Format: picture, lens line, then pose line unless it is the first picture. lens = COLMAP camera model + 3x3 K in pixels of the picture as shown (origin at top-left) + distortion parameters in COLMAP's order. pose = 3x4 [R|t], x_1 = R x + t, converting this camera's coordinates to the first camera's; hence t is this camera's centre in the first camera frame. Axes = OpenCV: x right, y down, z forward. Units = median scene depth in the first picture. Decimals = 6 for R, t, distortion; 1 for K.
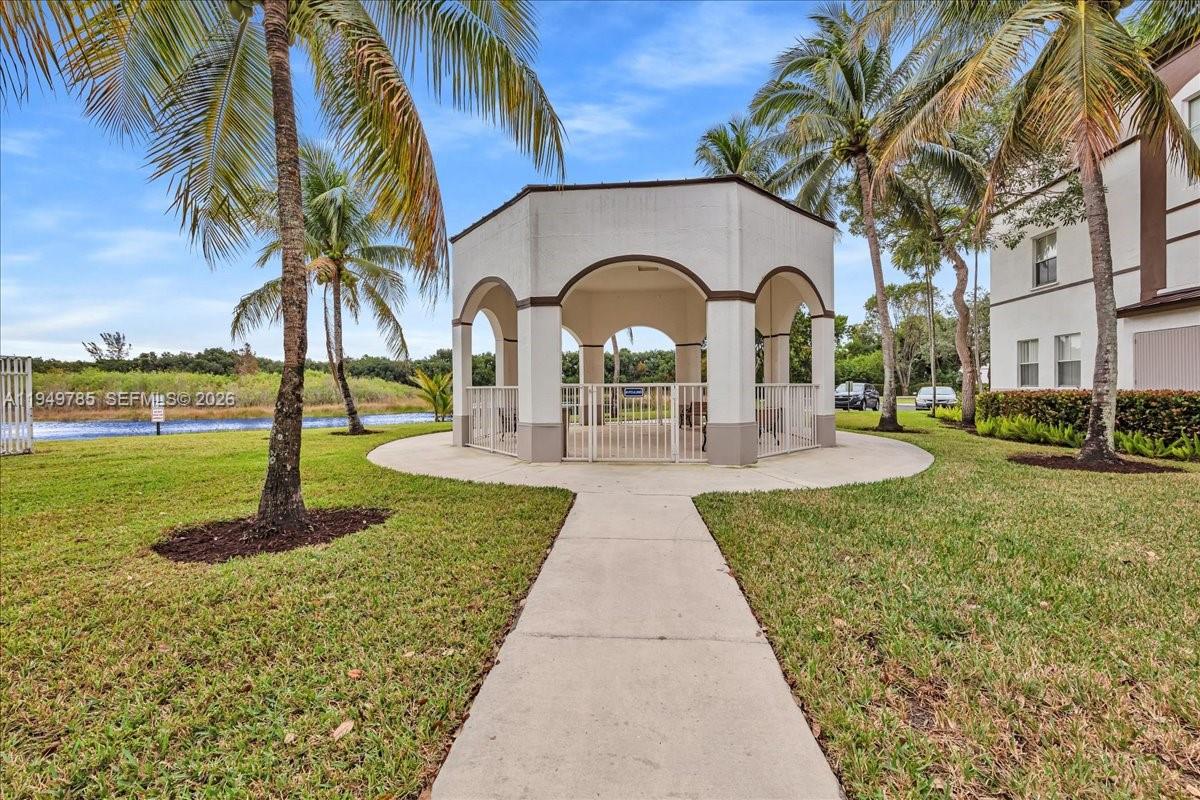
lens RADIAL K [[454.0, 0, 592.9], [0, 454.0, 385.6], [0, 0, 1]] dist [-0.001208, -0.000218]
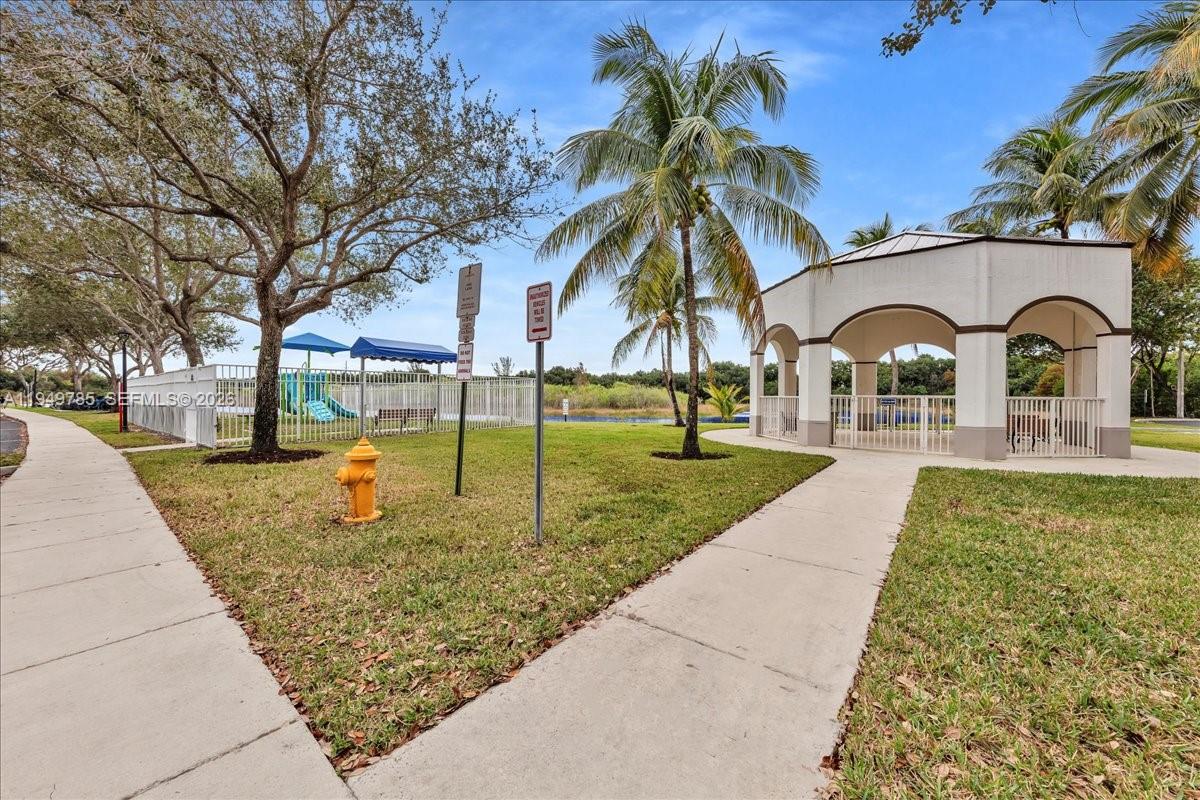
lens RADIAL K [[435.3, 0, 600.0], [0, 435.3, 400.0], [0, 0, 1]] dist [-0.000903, -0.000235]
pose [[0.835886, 0.017796, -0.548615, 0.062258], [-0.011543, 0.999823, 0.014845, -0.000785], [0.548782, -0.006076, 0.835943, -0.461417]]
